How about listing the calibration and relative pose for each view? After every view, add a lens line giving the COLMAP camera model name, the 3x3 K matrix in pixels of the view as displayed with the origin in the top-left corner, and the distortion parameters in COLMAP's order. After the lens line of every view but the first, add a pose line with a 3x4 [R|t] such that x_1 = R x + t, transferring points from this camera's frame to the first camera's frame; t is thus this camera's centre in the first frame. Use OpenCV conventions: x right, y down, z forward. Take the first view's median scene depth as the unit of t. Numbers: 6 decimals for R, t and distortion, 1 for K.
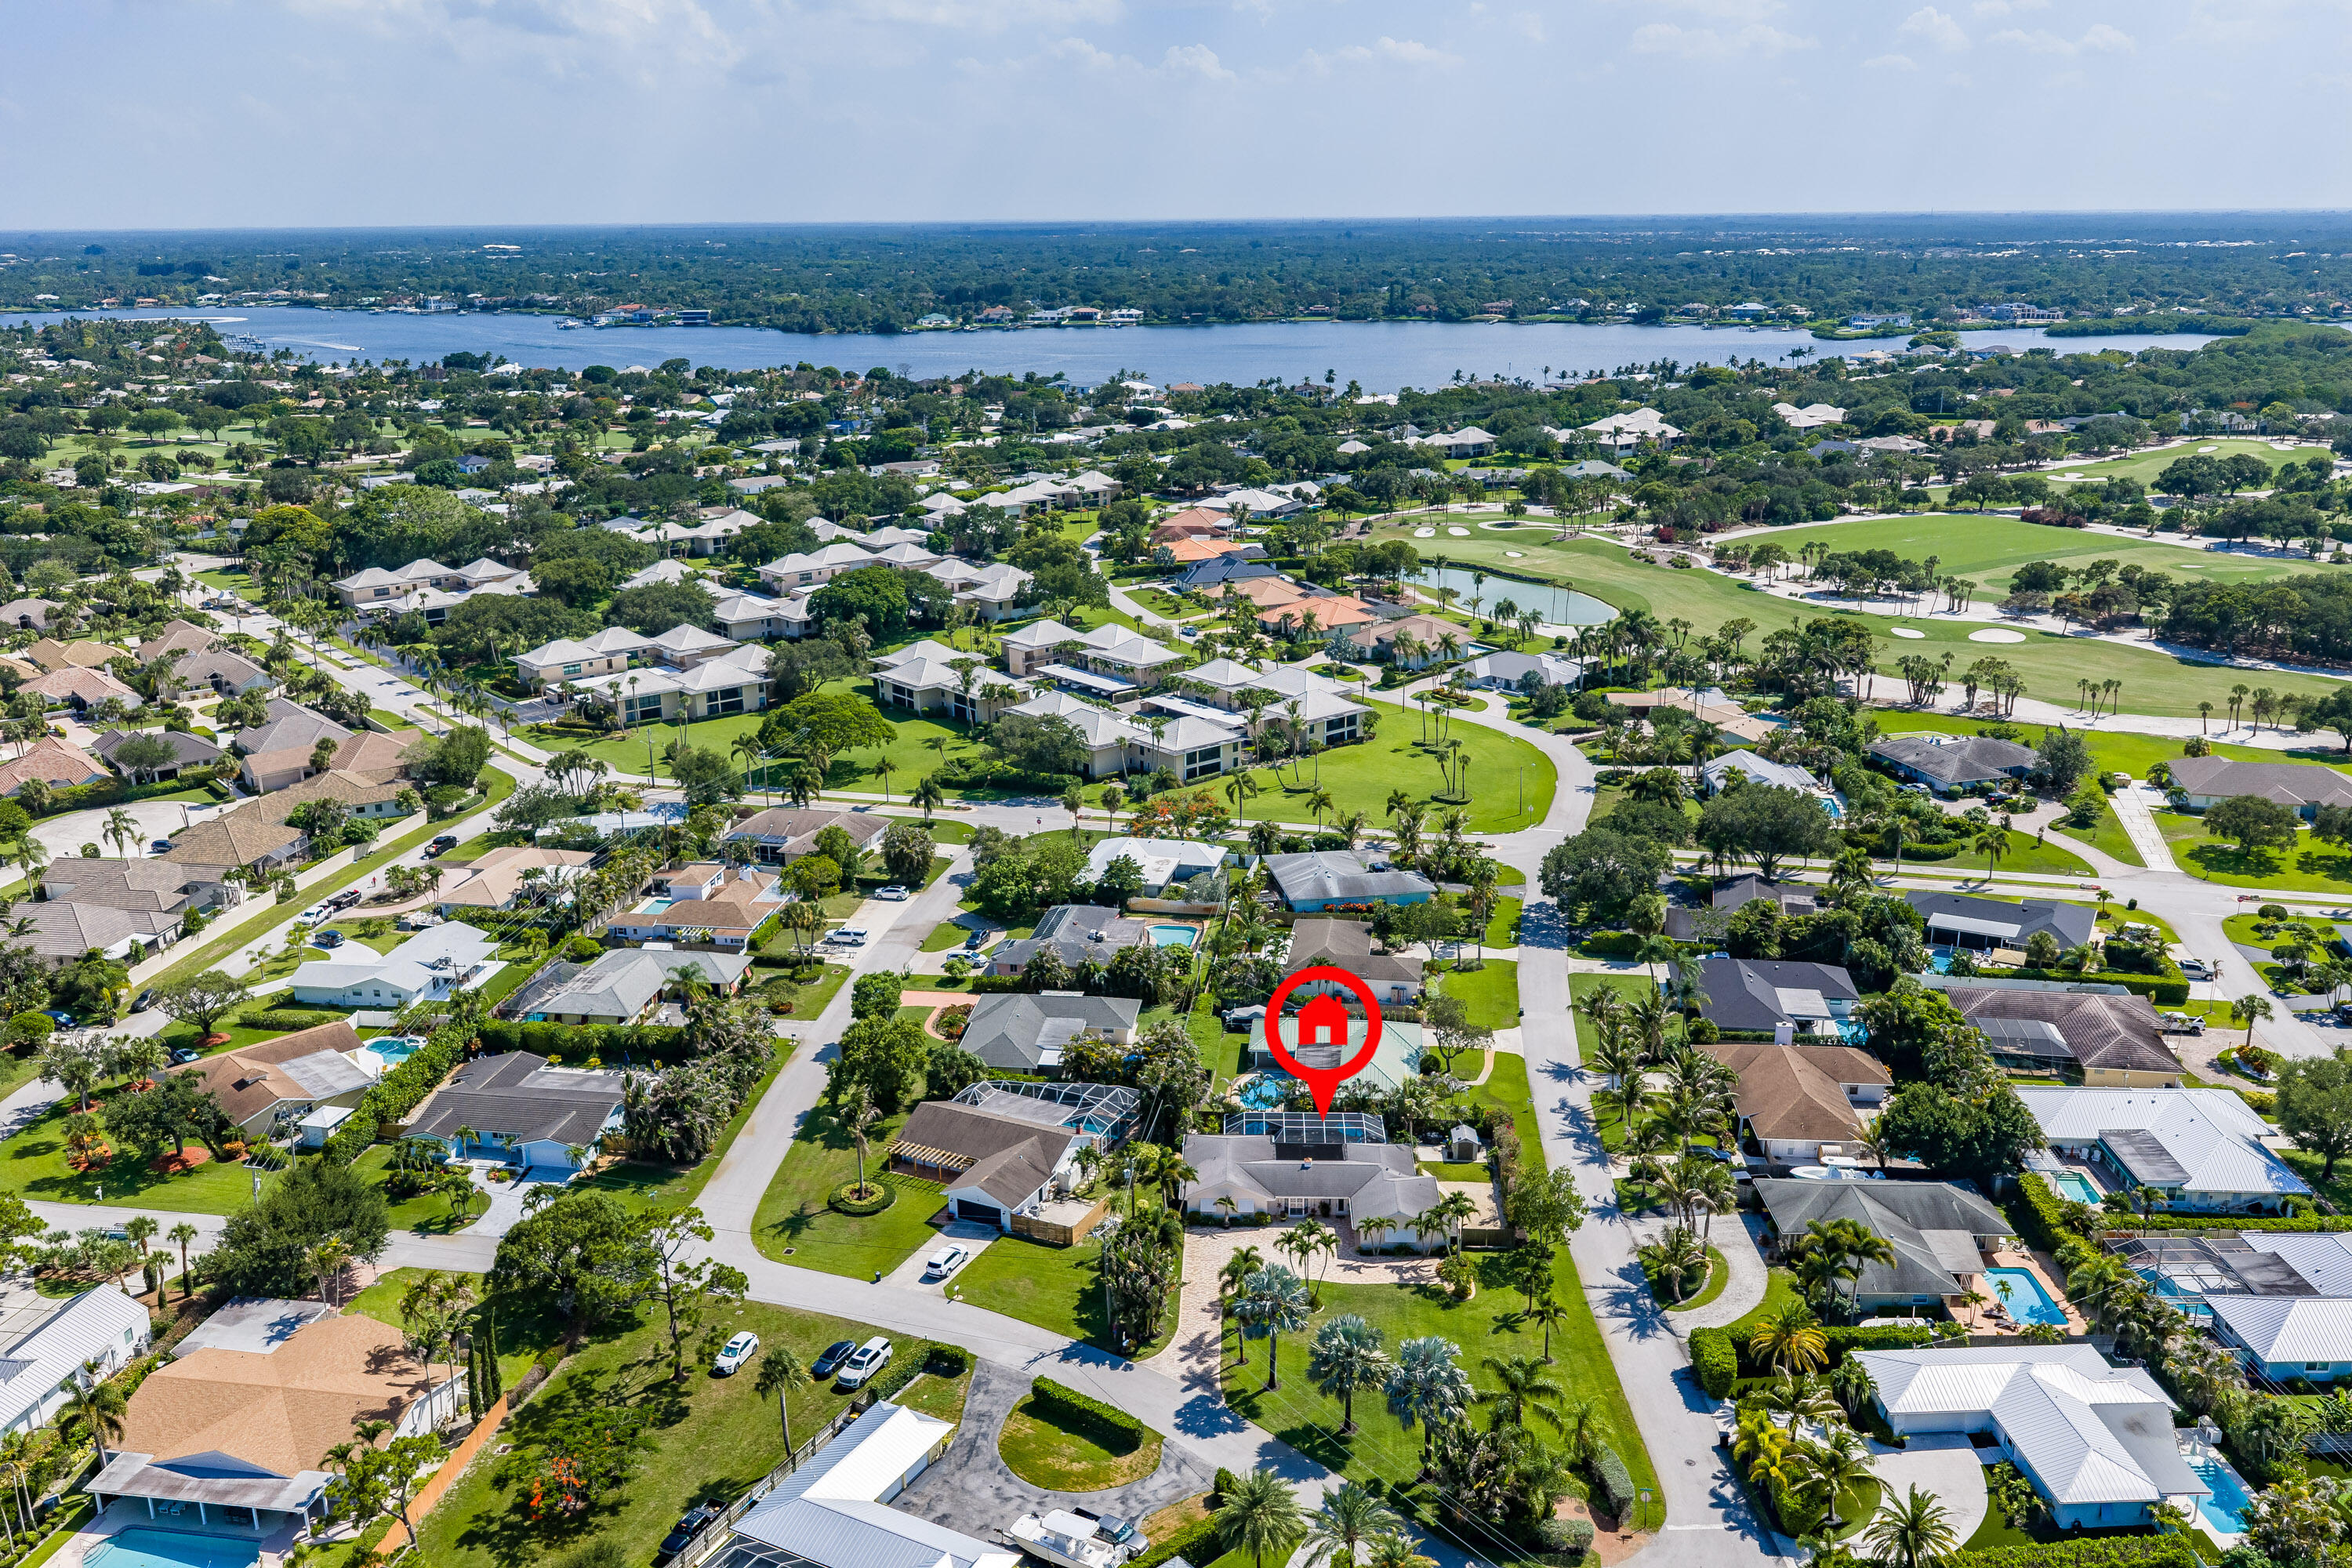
lens RADIAL K [[1928.5, 0, 1176.0], [0, 1928.5, 784.0], [0, 0, 1]] dist [0.023946, -0.045583]
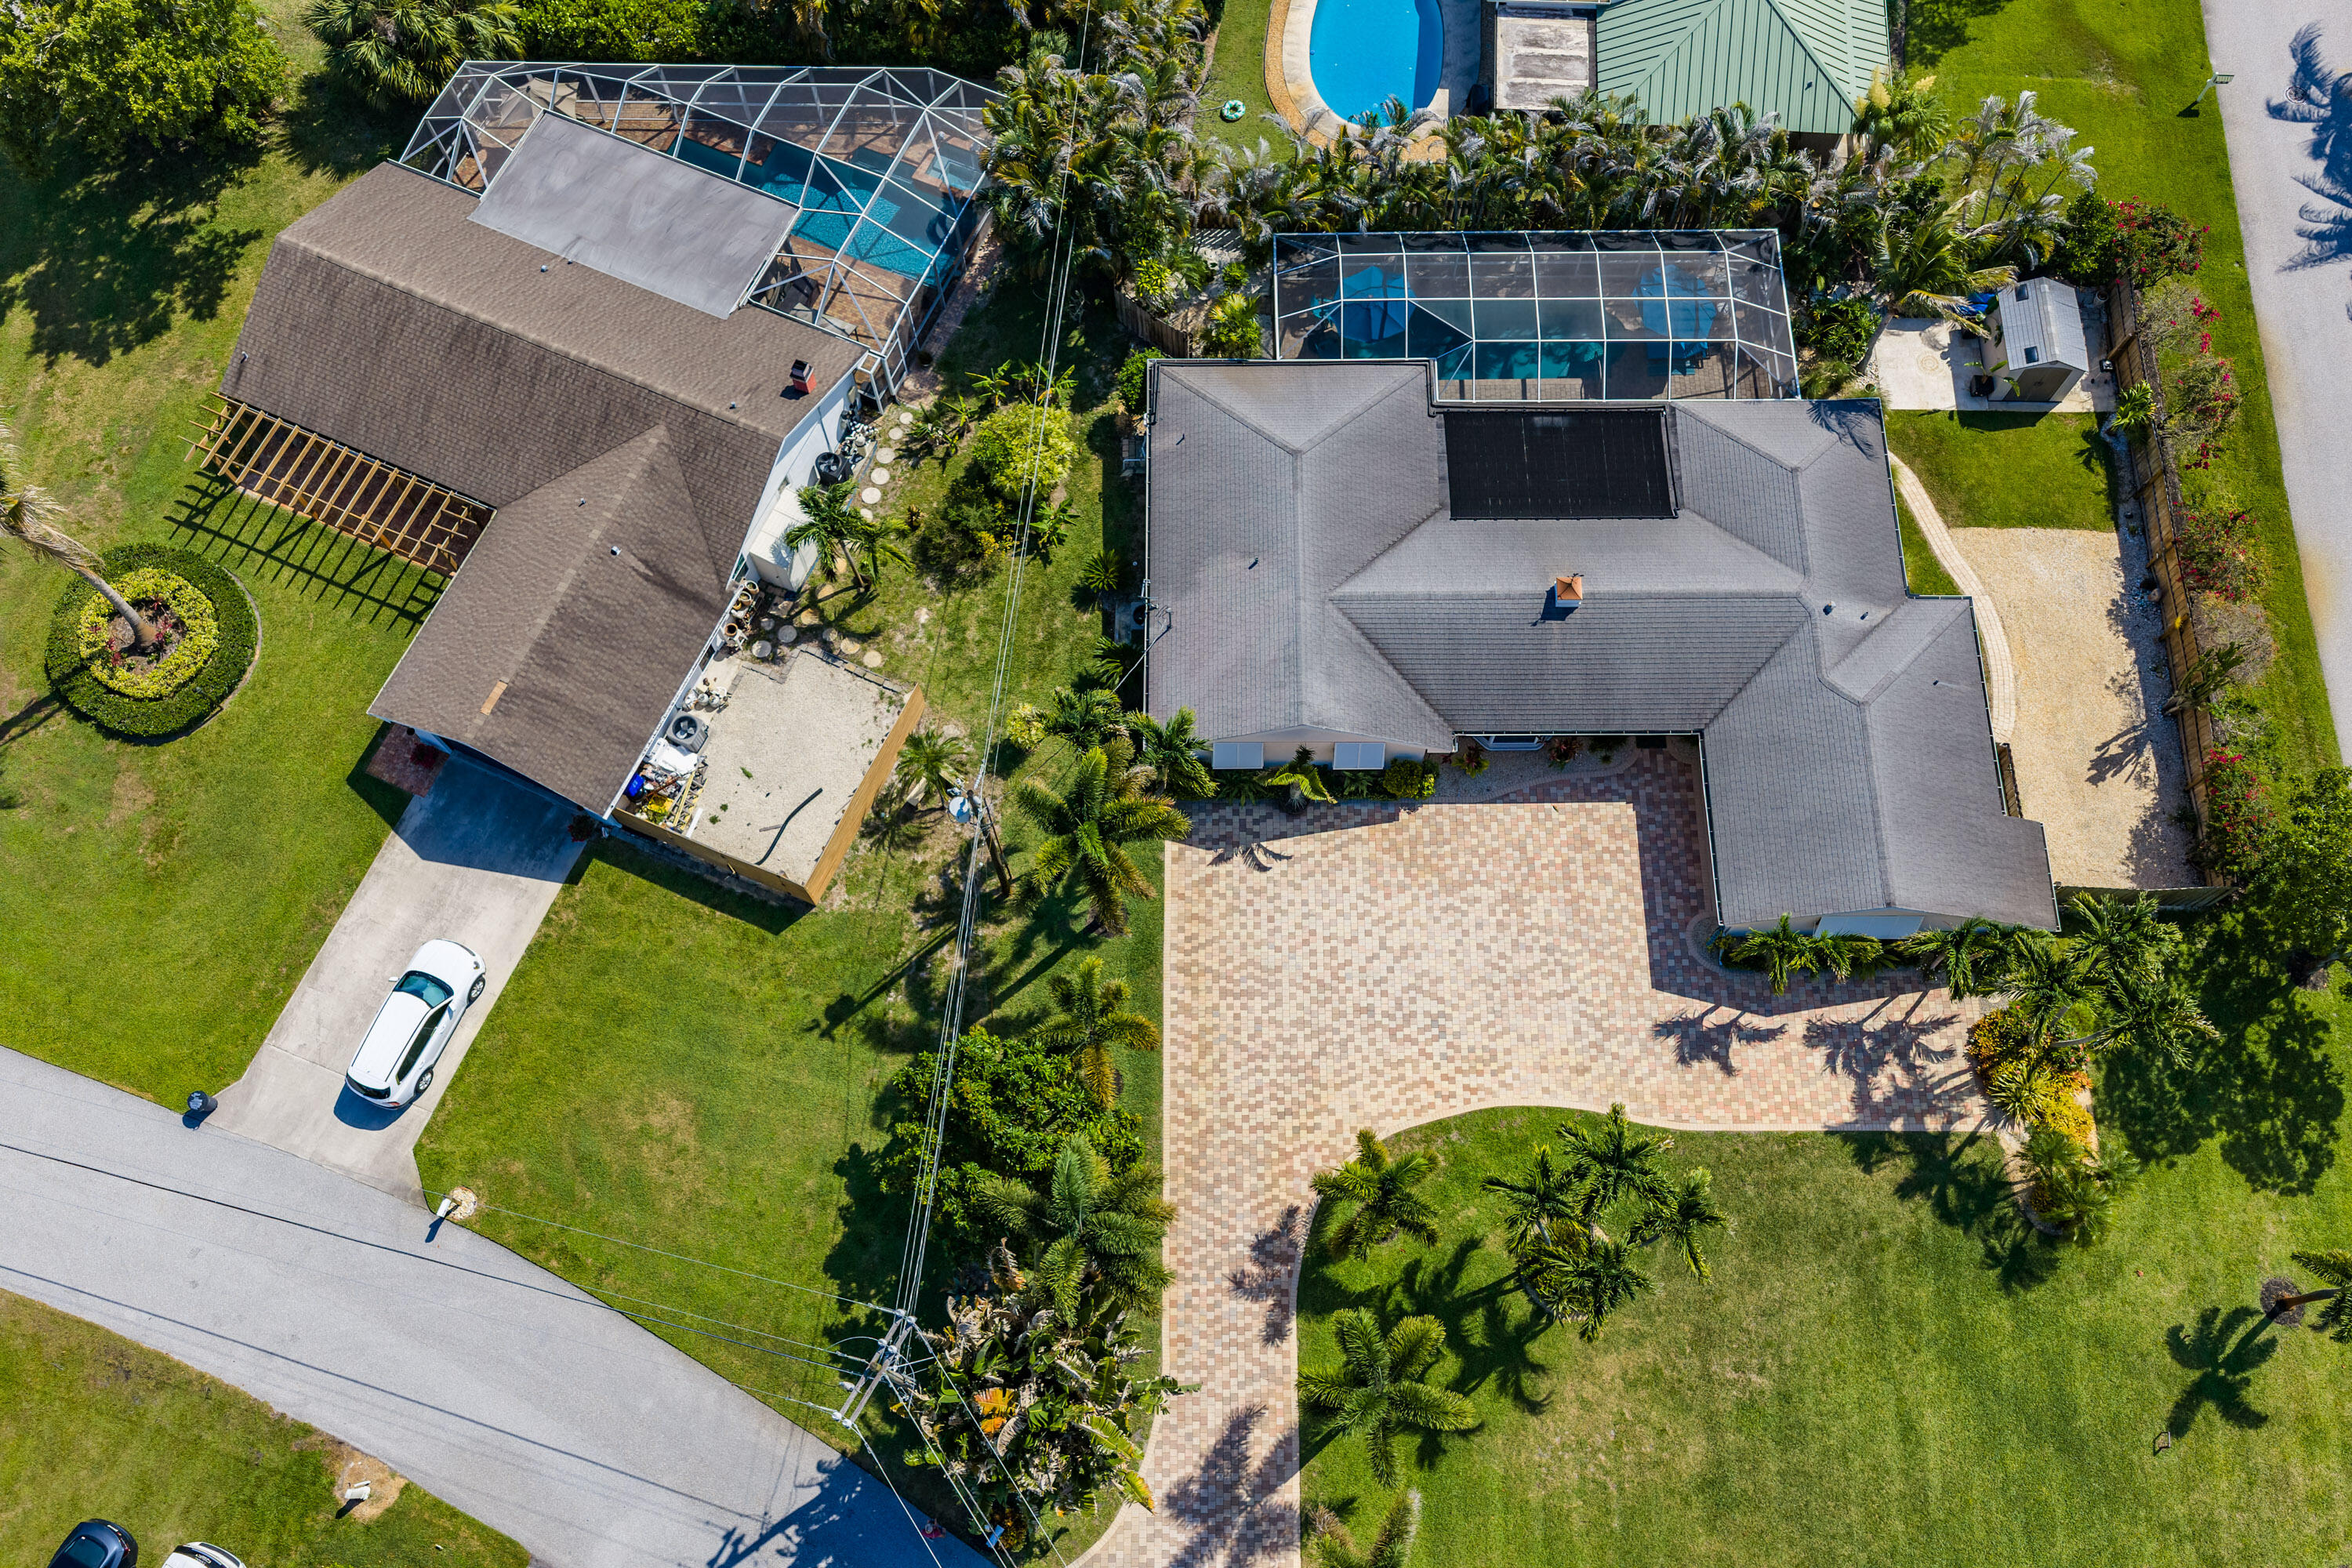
lens RADIAL K [[1928.5, 0, 1176.0], [0, 1928.5, 784.0], [0, 0, 1]] dist [0.023946, -0.045583]
pose [[0.999302, -0.036331, 0.008662, 0.001436], [0.015282, 0.609355, 0.792750, -0.008564], [-0.034080, -0.792064, 0.609485, 0.280588]]
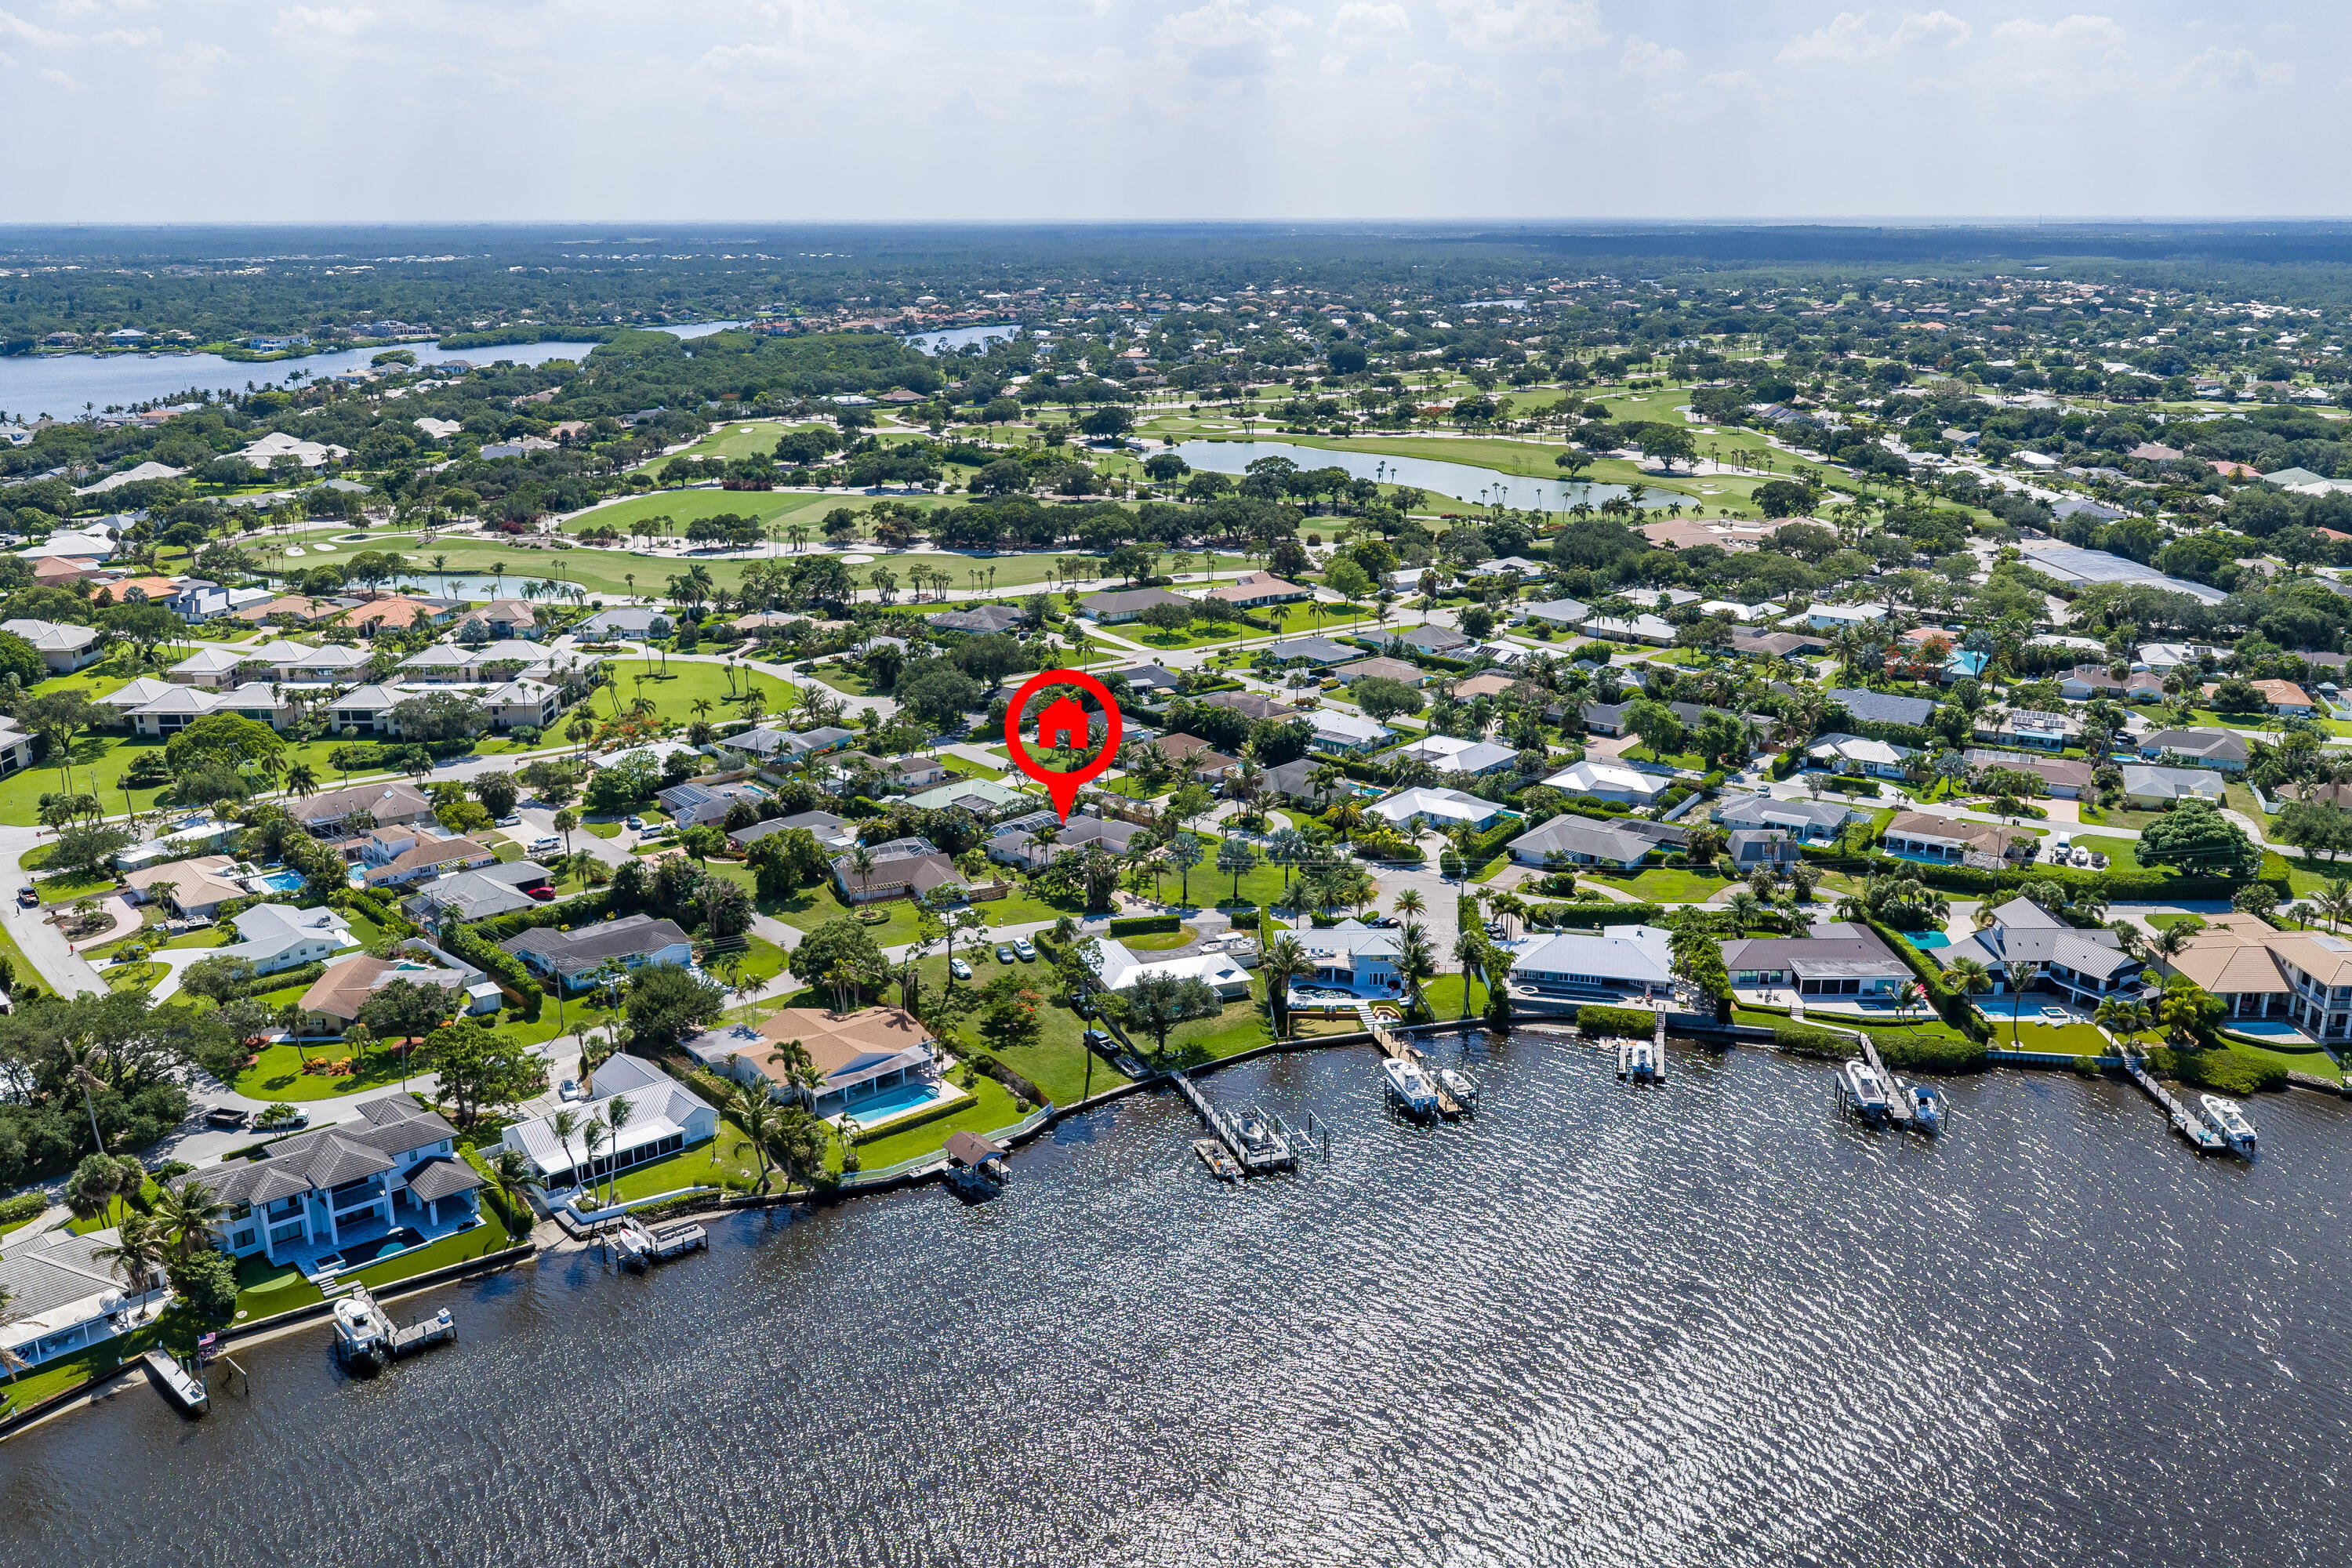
lens RADIAL K [[1933.6, 0, 1176.0], [0, 1933.6, 784.0], [0, 0, 1]] dist [0.006690, -0.012285]
pose [[0.644427, -0.209151, 0.735506, -0.413896], [0.213191, 0.972870, 0.089858, 0.006062], [-0.734346, 0.098896, 0.671533, -0.099076]]
